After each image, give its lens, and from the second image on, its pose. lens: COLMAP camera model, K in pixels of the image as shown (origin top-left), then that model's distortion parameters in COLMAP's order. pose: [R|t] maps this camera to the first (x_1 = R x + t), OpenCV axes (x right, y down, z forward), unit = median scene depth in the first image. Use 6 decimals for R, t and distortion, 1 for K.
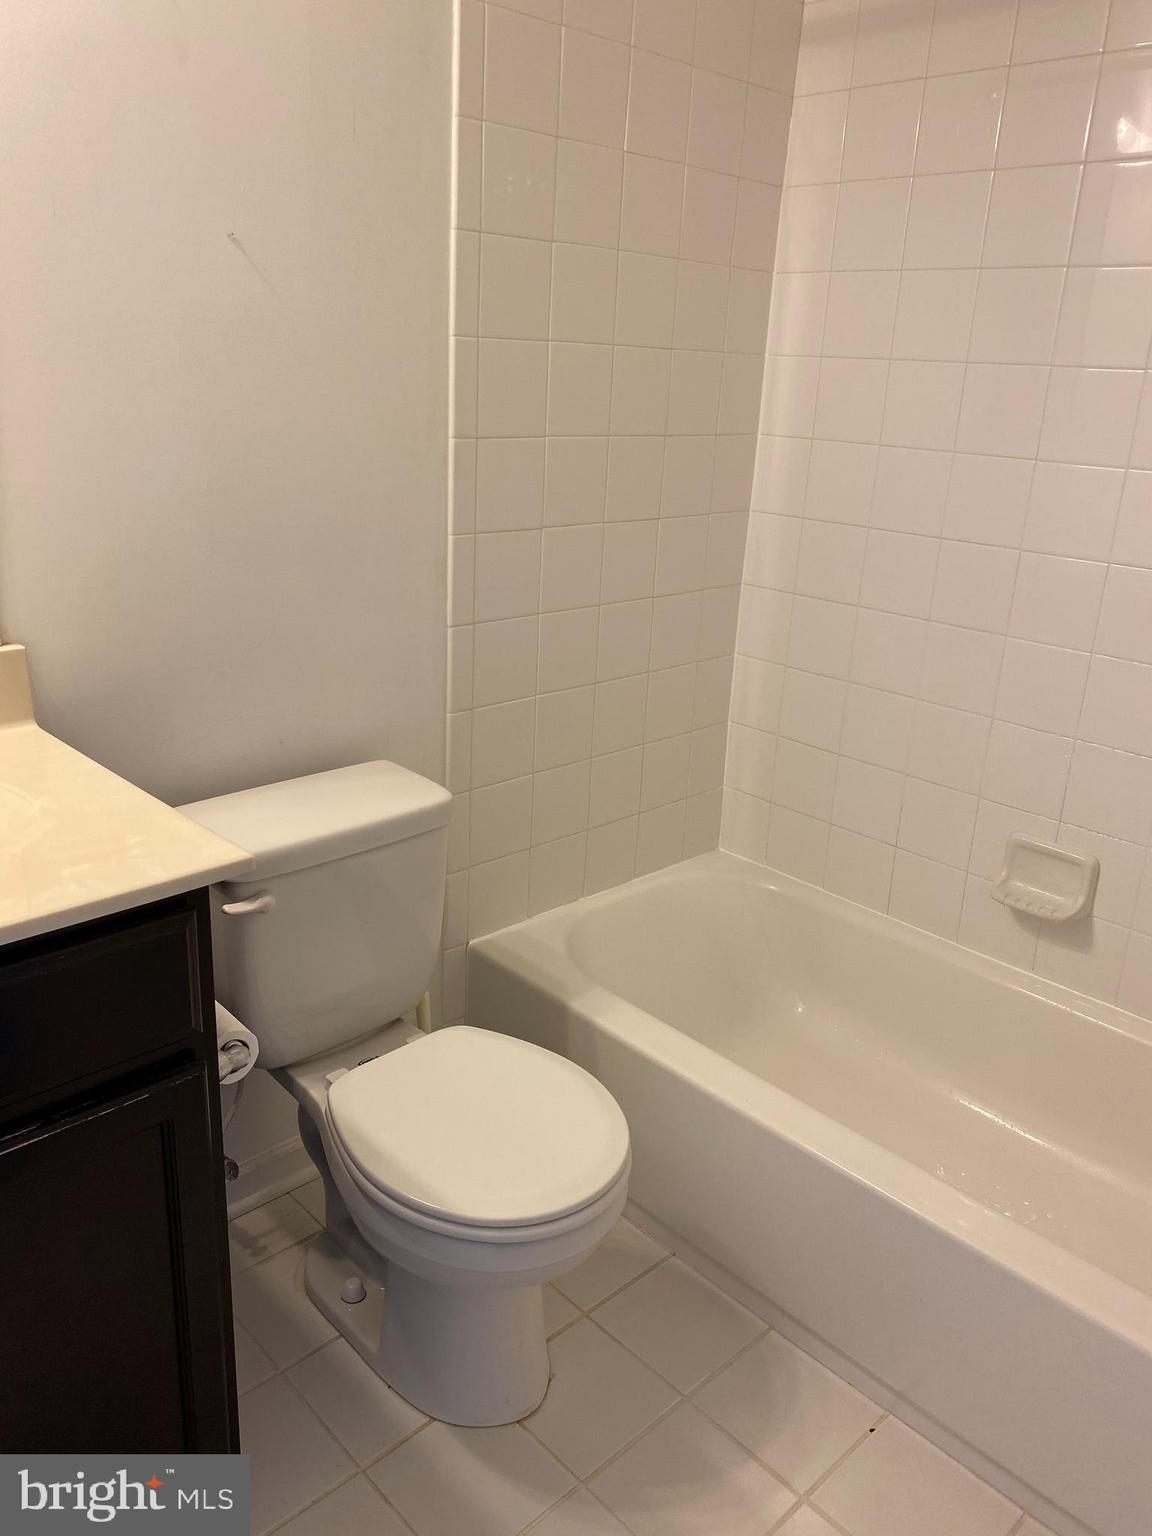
lens RADIAL K [[1186.1, 0, 568.7], [0, 1186.1, 748.7], [0, 0, 1]] dist [0.015953, -0.003068]
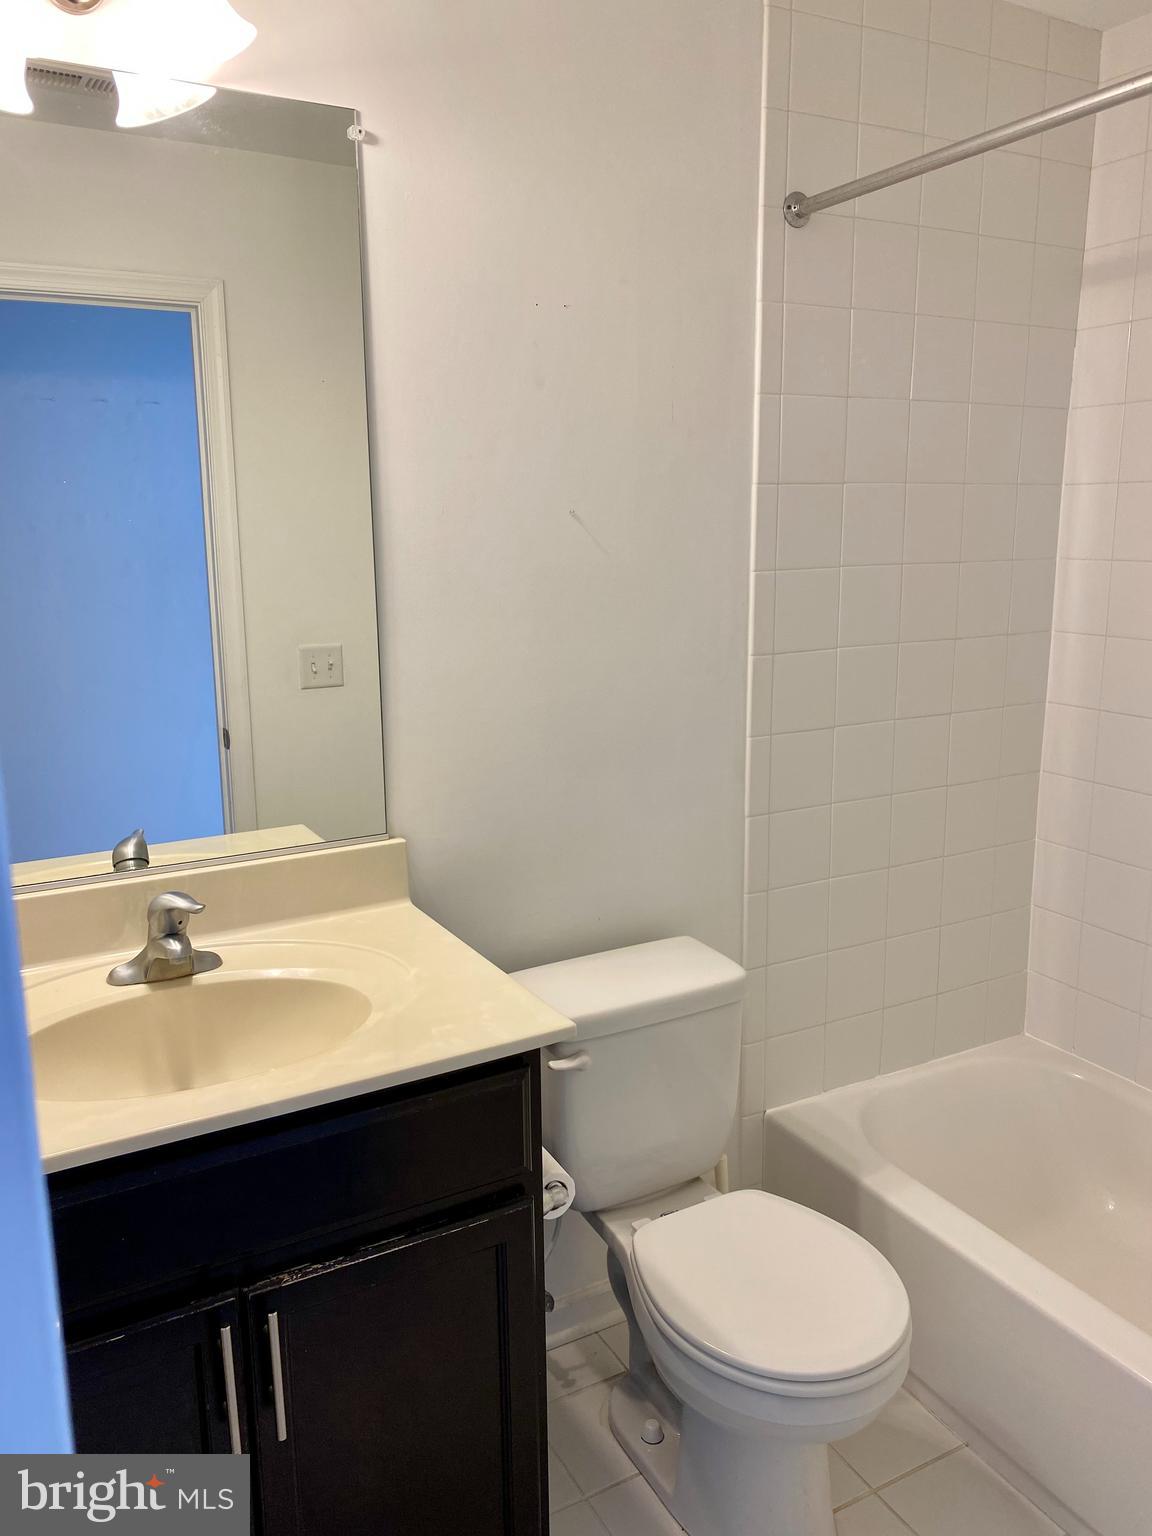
lens RADIAL K [[1190.1, 0, 565.4], [0, 1190.1, 740.2], [0, 0, 1]] dist [0.077987, -0.133015]
pose [[0.964234, -0.005146, -0.265002, 0.038475], [-0.030053, 0.991241, -0.128597, -0.030072], [0.263342, 0.131962, 0.955634, -0.161218]]
